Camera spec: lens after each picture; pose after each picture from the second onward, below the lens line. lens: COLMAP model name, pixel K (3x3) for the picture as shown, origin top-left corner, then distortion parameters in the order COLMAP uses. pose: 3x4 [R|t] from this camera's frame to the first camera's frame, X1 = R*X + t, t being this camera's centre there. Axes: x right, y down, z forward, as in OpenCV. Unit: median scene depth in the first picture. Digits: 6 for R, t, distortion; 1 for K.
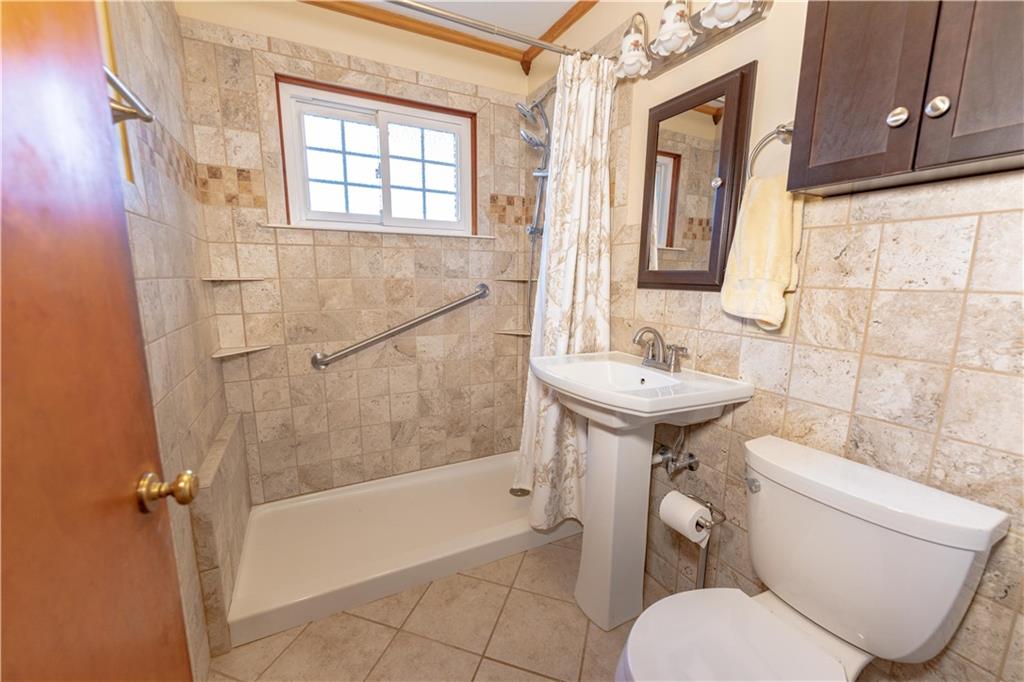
lens RADIAL K [[407.3, 0, 511.8], [0, 407.3, 347.2], [0, 0, 1]] dist [0.001464, -0.000078]
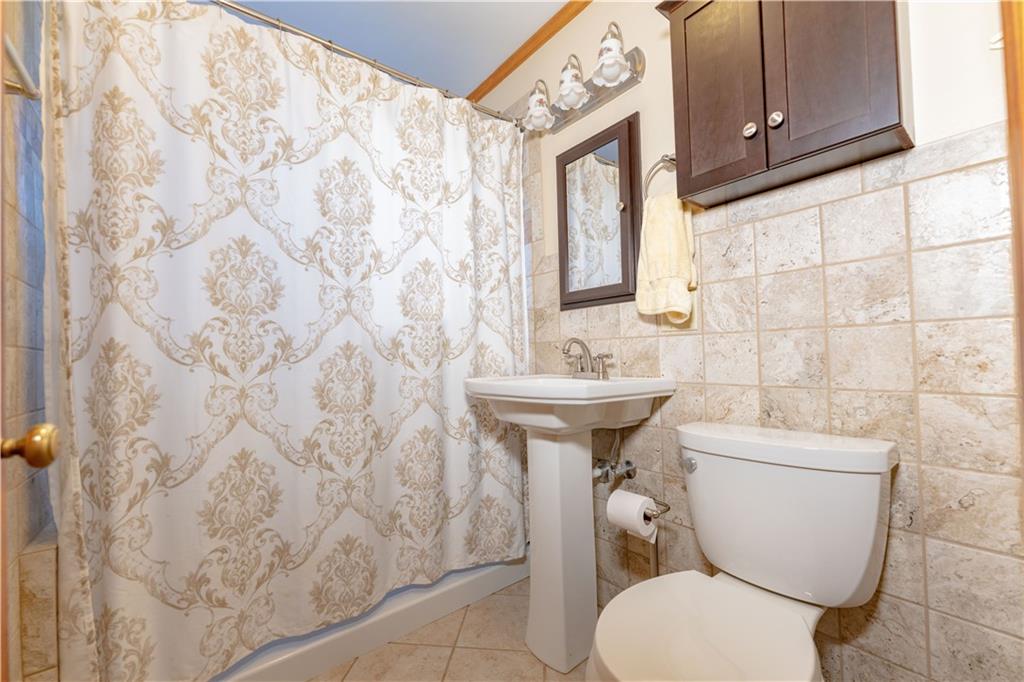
lens RADIAL K [[407.3, 0, 511.8], [0, 407.3, 347.2], [0, 0, 1]] dist [0.001464, -0.000078]
pose [[0.980230, -0.036864, 0.194397, -0.036778], [0.073258, 0.980286, -0.183501, 0.189728], [-0.183800, 0.194114, 0.963606, 0.028641]]
